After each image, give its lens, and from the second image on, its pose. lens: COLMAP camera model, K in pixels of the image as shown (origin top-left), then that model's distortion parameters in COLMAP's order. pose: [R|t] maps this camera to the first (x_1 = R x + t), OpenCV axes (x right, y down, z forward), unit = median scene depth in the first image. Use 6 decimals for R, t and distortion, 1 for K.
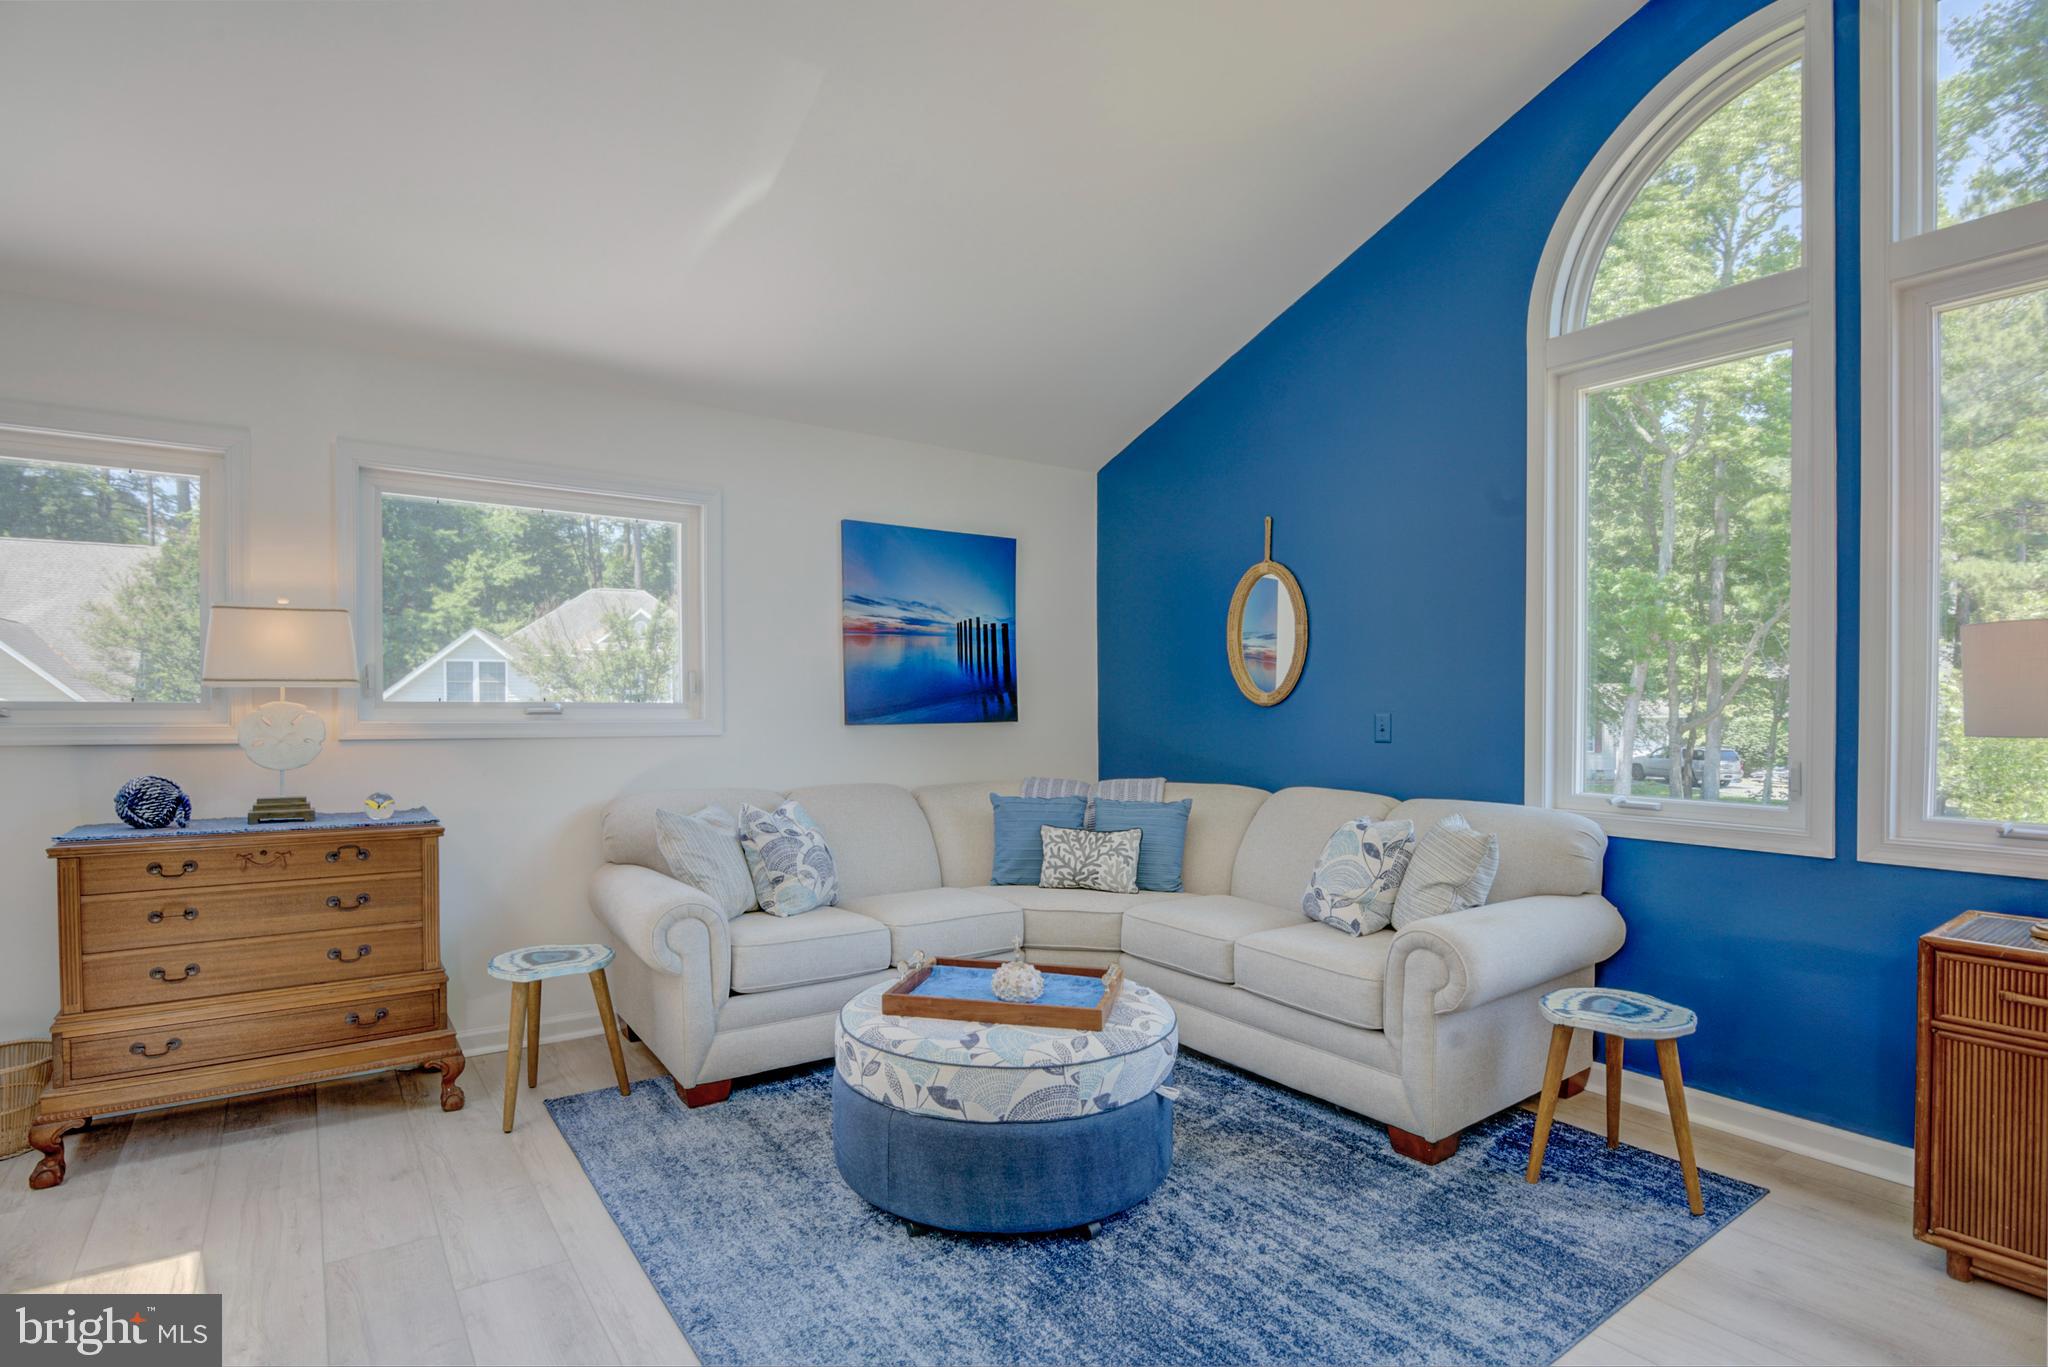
lens RADIAL K [[1009.0, 0, 1005.1], [0, 1009.0, 701.0], [0, 0, 1]] dist [-0.012599, -0.004148]
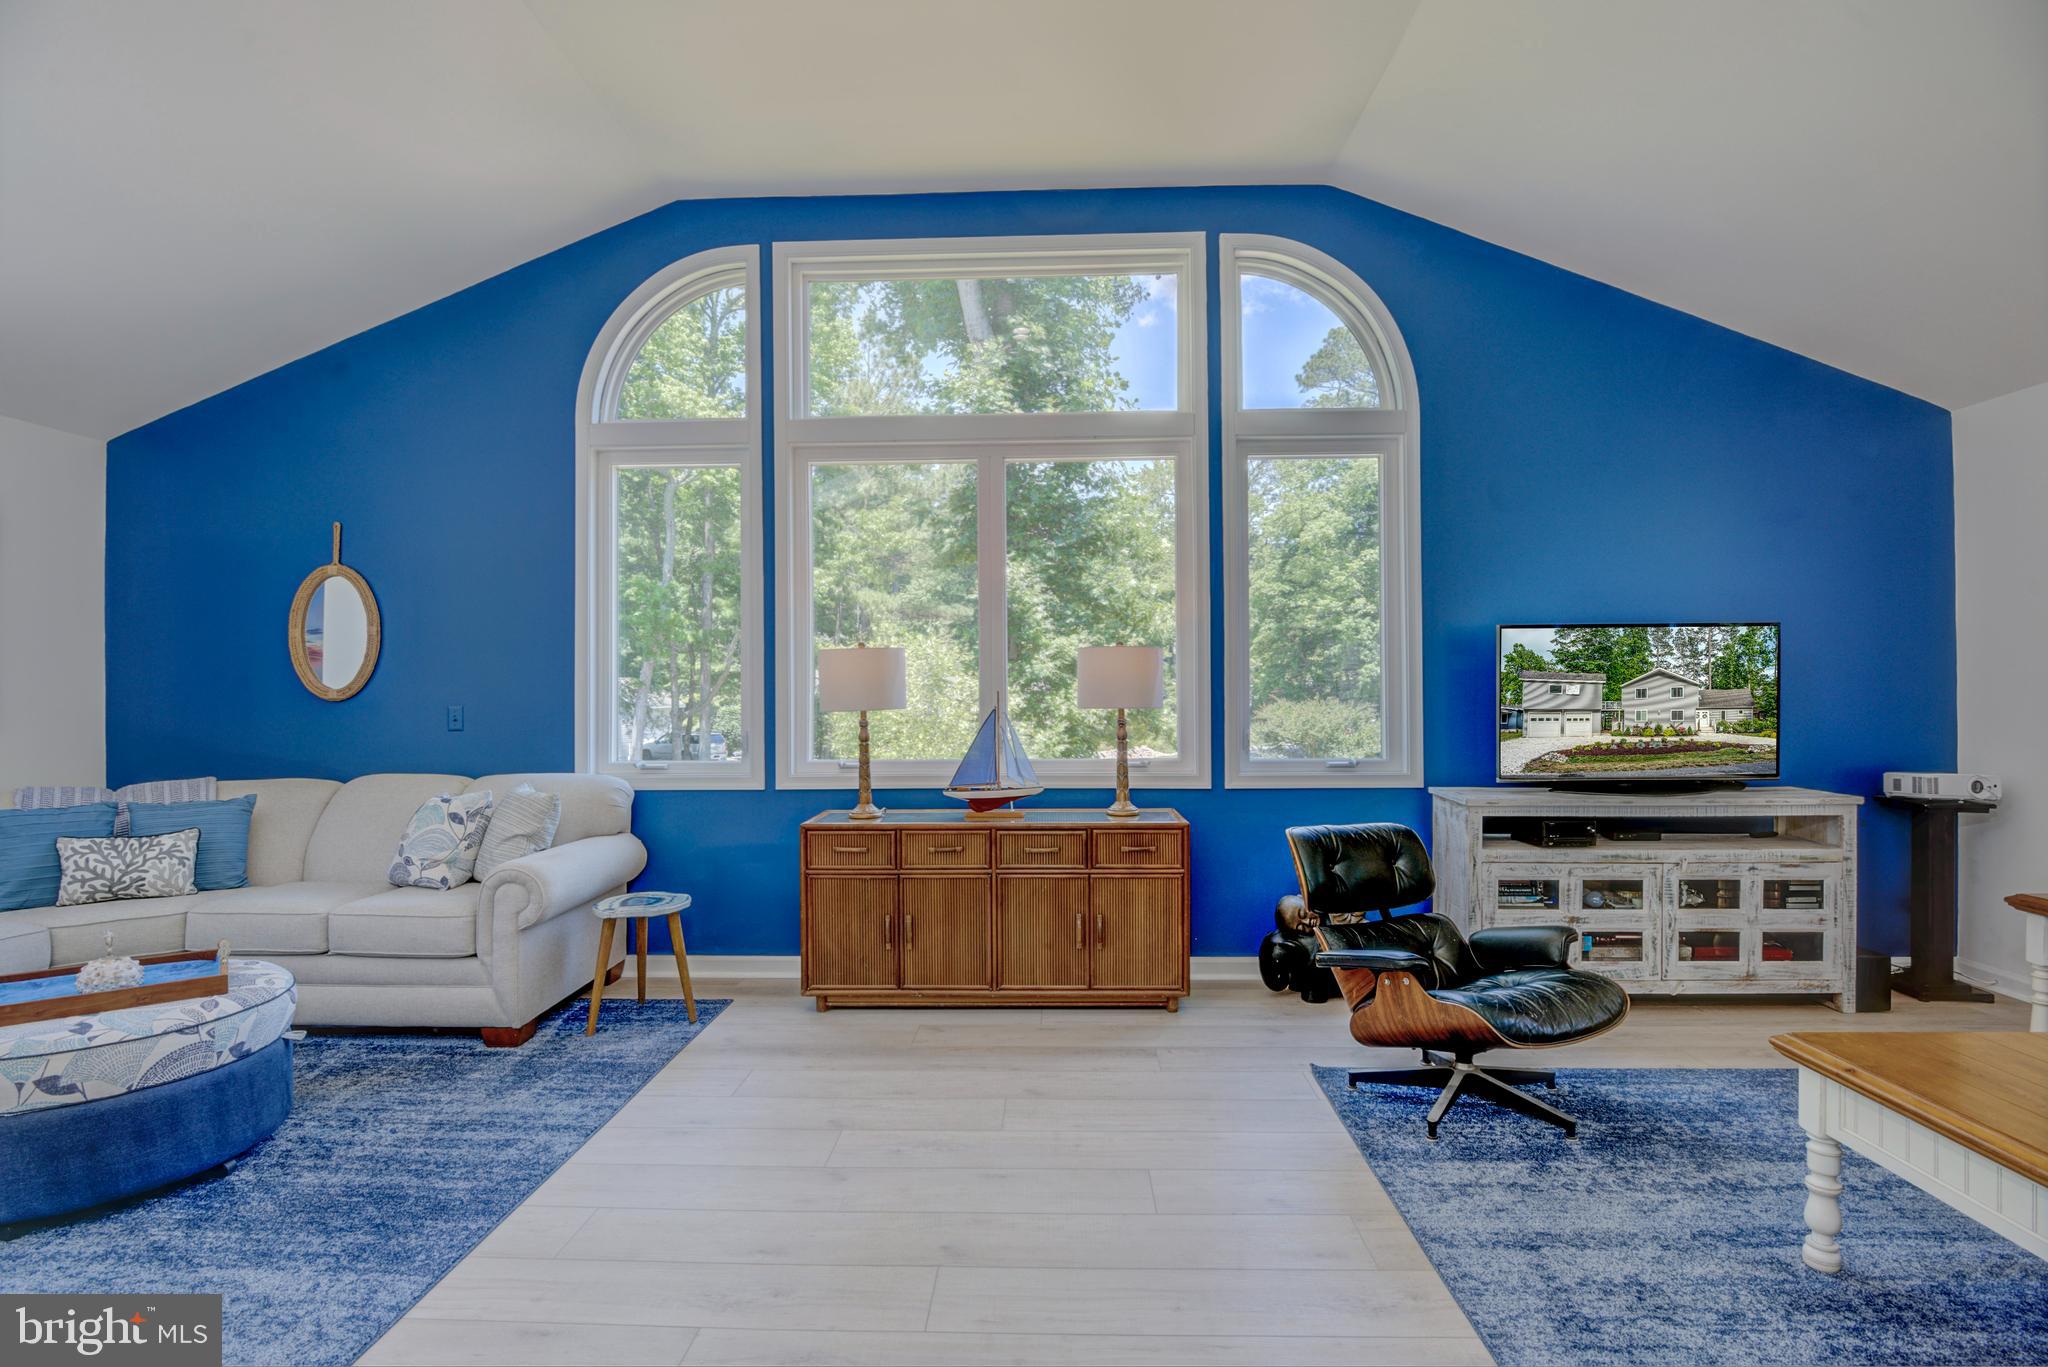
lens RADIAL K [[1009.0, 0, 1020.8], [0, 1009.0, 684.3], [0, 0, 1]] dist [-0.012599, -0.004148]
pose [[0.606760, -0.001717, 0.794883, -0.203354], [0.009840, 0.999937, -0.005352, -0.000129], [-0.794824, 0.011069, 0.606739, -0.304831]]
